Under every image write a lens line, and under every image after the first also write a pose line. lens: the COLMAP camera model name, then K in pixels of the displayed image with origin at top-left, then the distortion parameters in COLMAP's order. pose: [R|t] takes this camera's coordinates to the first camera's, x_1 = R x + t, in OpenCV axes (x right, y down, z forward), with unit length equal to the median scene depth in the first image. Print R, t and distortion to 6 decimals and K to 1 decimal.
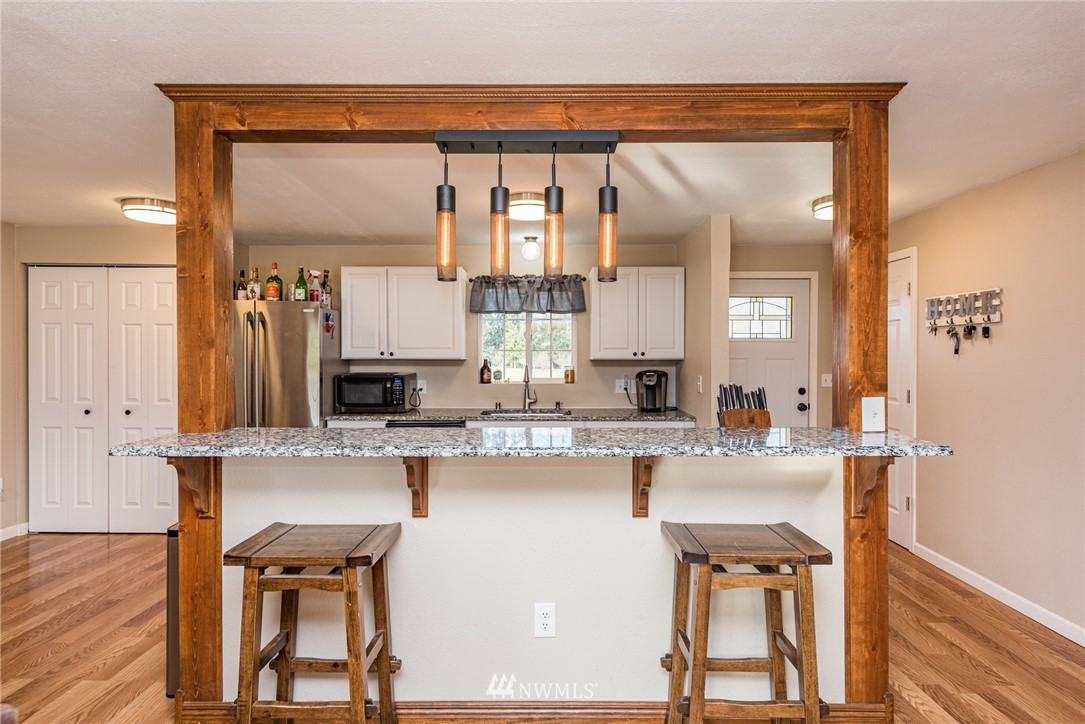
lens RADIAL K [[562.4, 0, 542.9], [0, 562.4, 364.3], [0, 0, 1]] dist [0.012342, -0.002824]
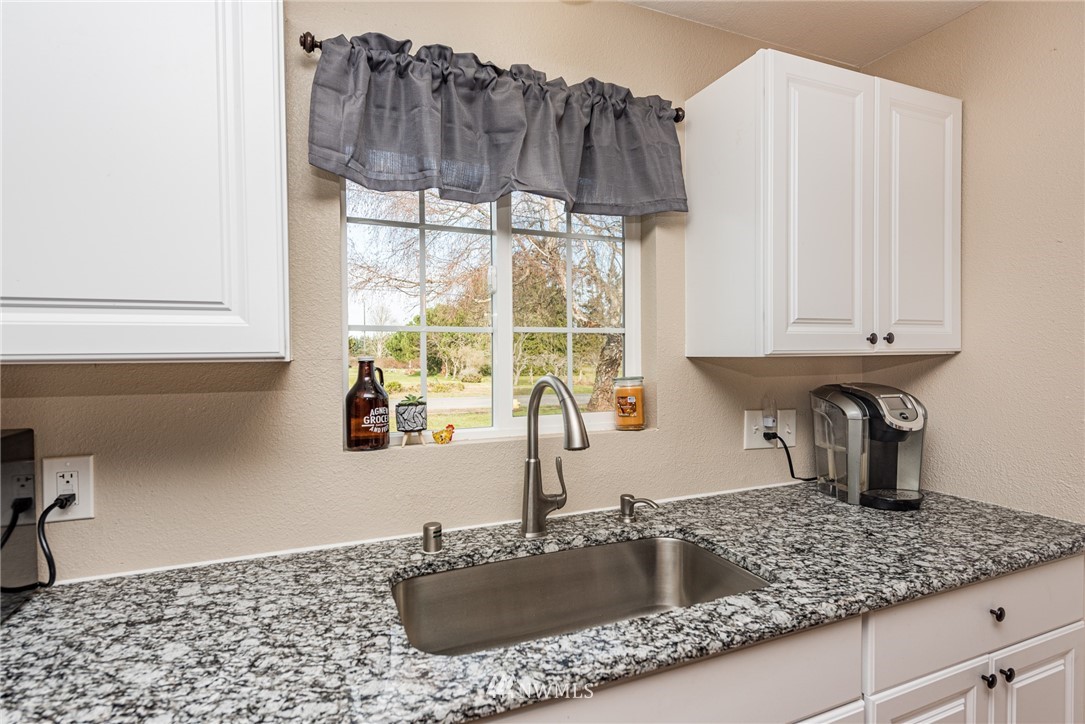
lens RADIAL K [[562.4, 0, 539.0], [0, 562.4, 358.1], [0, 0, 1]] dist [0.012342, -0.002824]
pose [[0.915776, -0.011173, 0.401535, -0.150618], [0.013140, 0.999911, -0.002145, -0.009171], [-0.401475, 0.007241, 0.915841, 0.804572]]
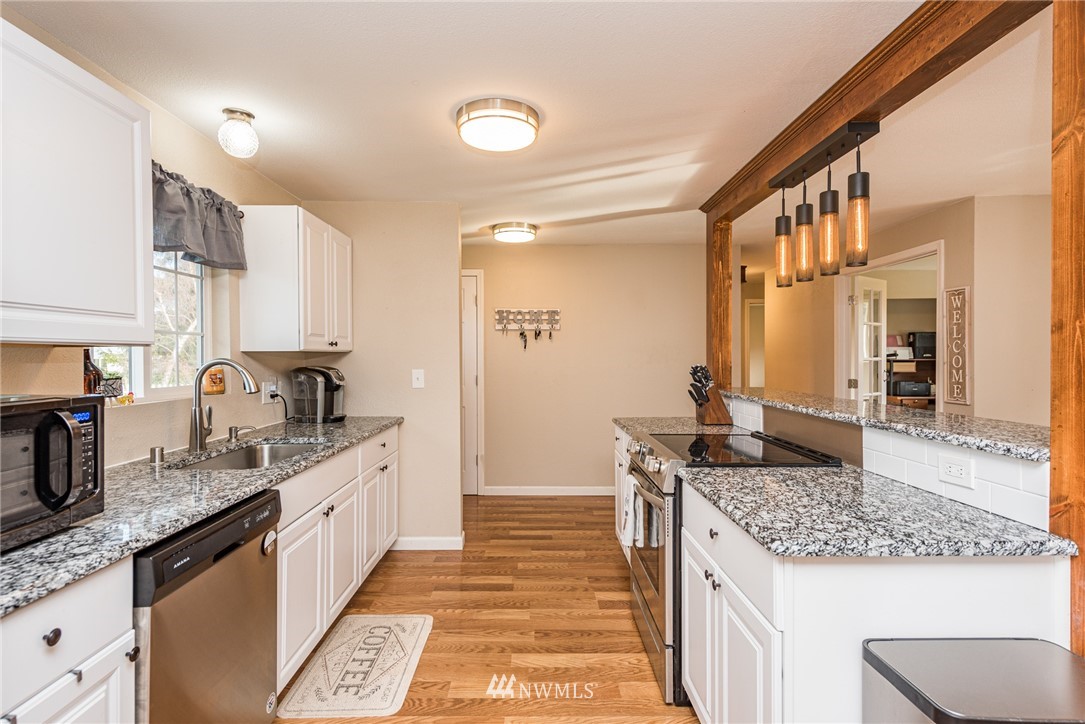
lens RADIAL K [[533.7, 0, 544.2], [0, 533.7, 360.5], [0, 0, 1]] dist [0.013951, -0.000039]
pose [[-0.026320, -0.006800, 0.999630, -0.549466], [0.019369, 0.999786, 0.007311, 0.003382], [-0.999466, 0.019555, -0.026183, 0.771235]]
